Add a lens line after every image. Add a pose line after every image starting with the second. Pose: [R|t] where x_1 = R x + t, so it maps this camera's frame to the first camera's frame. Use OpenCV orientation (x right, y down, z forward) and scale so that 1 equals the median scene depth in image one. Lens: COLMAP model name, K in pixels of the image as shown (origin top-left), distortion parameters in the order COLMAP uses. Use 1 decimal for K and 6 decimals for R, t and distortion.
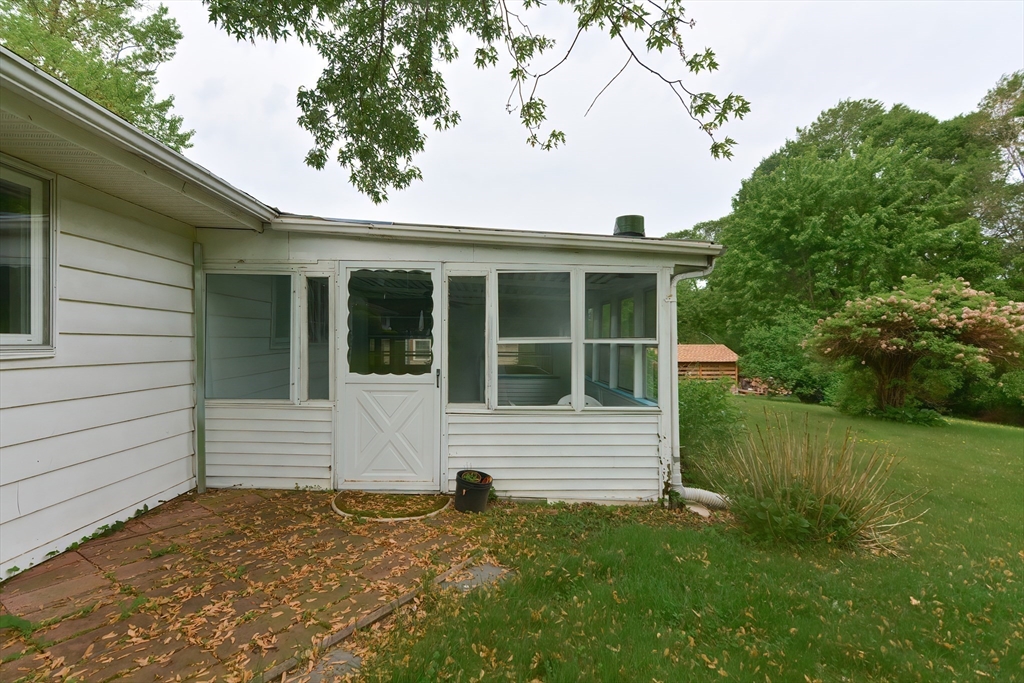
lens RADIAL K [[485.3, 0, 510.1], [0, 485.3, 335.9], [0, 0, 1]] dist [0.036412, -0.016808]
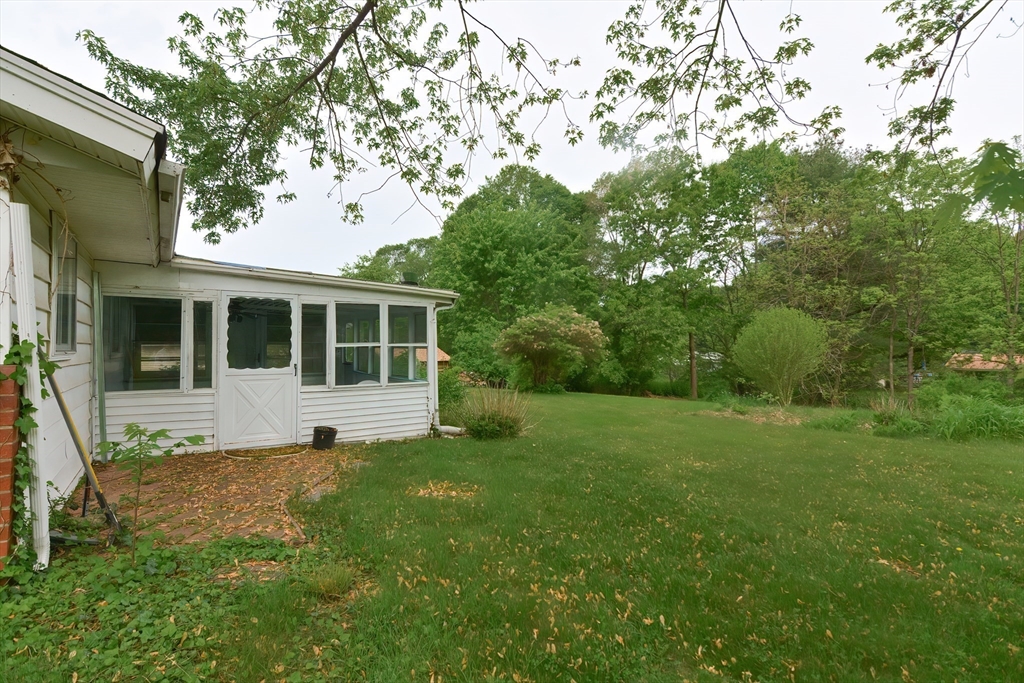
lens RADIAL K [[485.3, 0, 510.1], [0, 485.3, 335.9], [0, 0, 1]] dist [0.036412, -0.016808]
pose [[0.838274, 0.002174, 0.545244, -0.180909], [0.001598, 0.999978, -0.006444, -0.004059], [-0.545246, 0.006273, 0.838252, -0.286376]]
